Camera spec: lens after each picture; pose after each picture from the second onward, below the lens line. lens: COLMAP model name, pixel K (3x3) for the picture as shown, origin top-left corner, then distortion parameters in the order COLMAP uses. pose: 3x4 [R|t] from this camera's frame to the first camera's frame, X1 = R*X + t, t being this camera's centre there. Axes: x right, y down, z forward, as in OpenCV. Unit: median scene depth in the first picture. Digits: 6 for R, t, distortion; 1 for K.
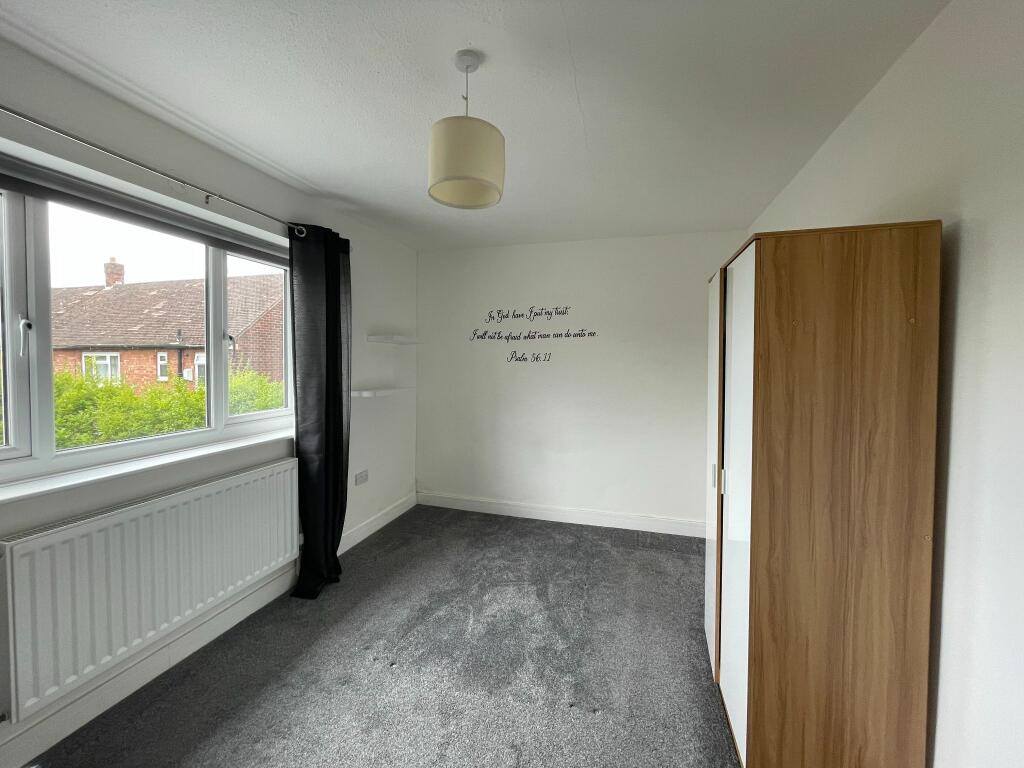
lens RADIAL K [[415.9, 0, 508.8], [0, 415.9, 374.9], [0, 0, 1]] dist [-0.001457, -0.000120]
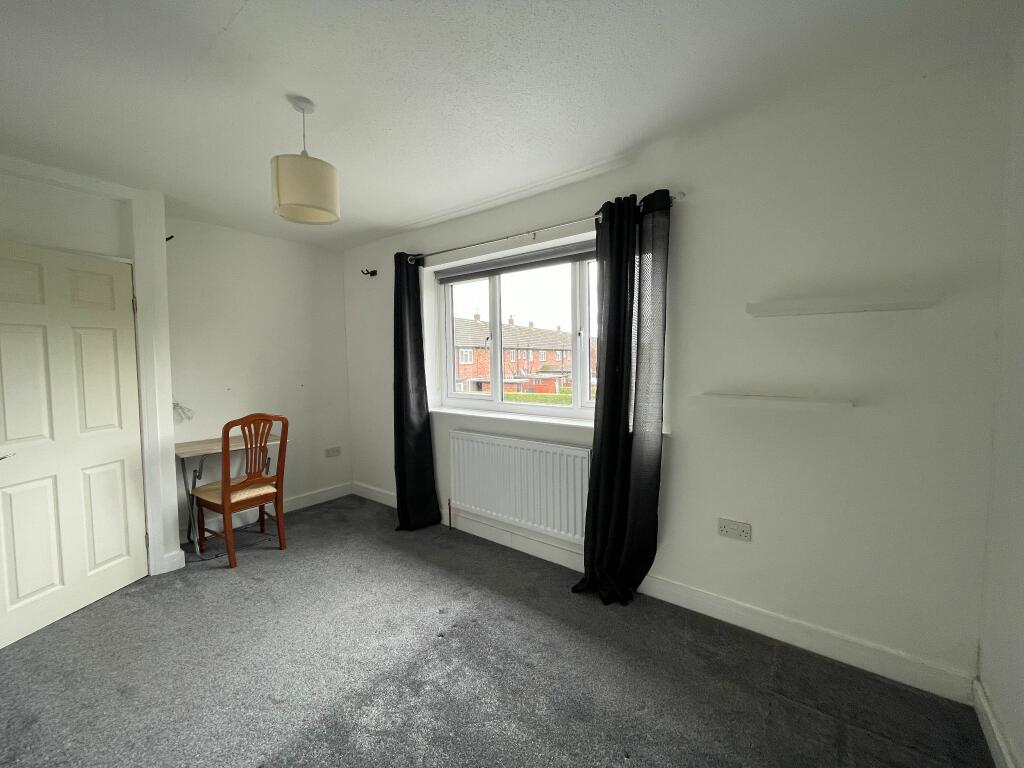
lens RADIAL K [[415.9, 0, 508.8], [0, 415.9, 374.9], [0, 0, 1]] dist [-0.001457, -0.000120]
pose [[-0.372538, 0.032485, -0.927448, 0.489597], [-0.020221, 0.998866, 0.043109, -0.019336], [0.927797, 0.034814, -0.371458, 1.194564]]
